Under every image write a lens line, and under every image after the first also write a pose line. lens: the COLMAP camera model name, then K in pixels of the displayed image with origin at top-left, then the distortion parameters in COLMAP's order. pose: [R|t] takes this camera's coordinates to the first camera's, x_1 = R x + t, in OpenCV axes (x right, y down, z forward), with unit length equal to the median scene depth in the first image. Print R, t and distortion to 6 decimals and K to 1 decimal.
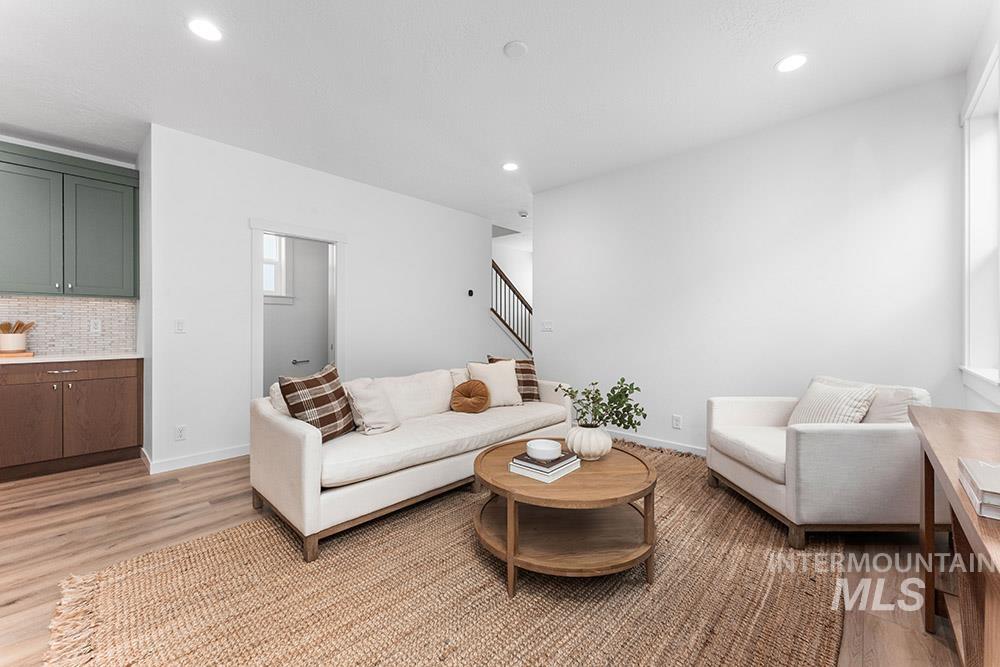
lens RADIAL K [[402.5, 0, 508.2], [0, 402.5, 330.8], [0, 0, 1]] dist [0.000963, 0.000151]
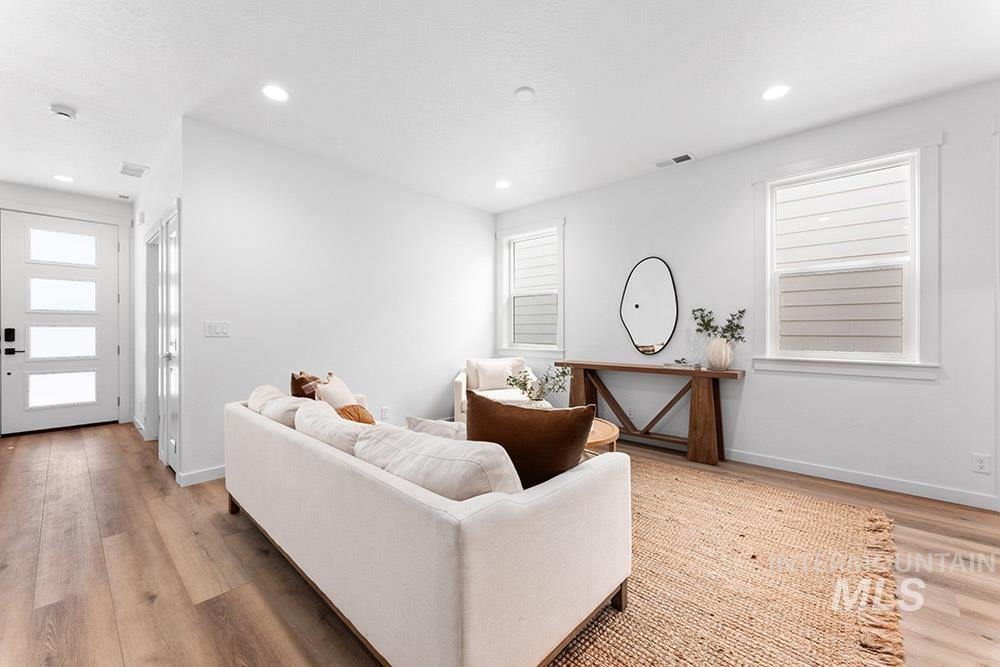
lens RADIAL K [[402.5, 0, 501.9], [0, 402.5, 332.8], [0, 0, 1]] dist [0.000963, 0.000151]
pose [[-0.019141, -0.006445, 0.999796, -1.140861], [0.011783, 0.999908, 0.006671, -0.011241], [-0.999747, 0.011908, -0.019064, 1.055689]]
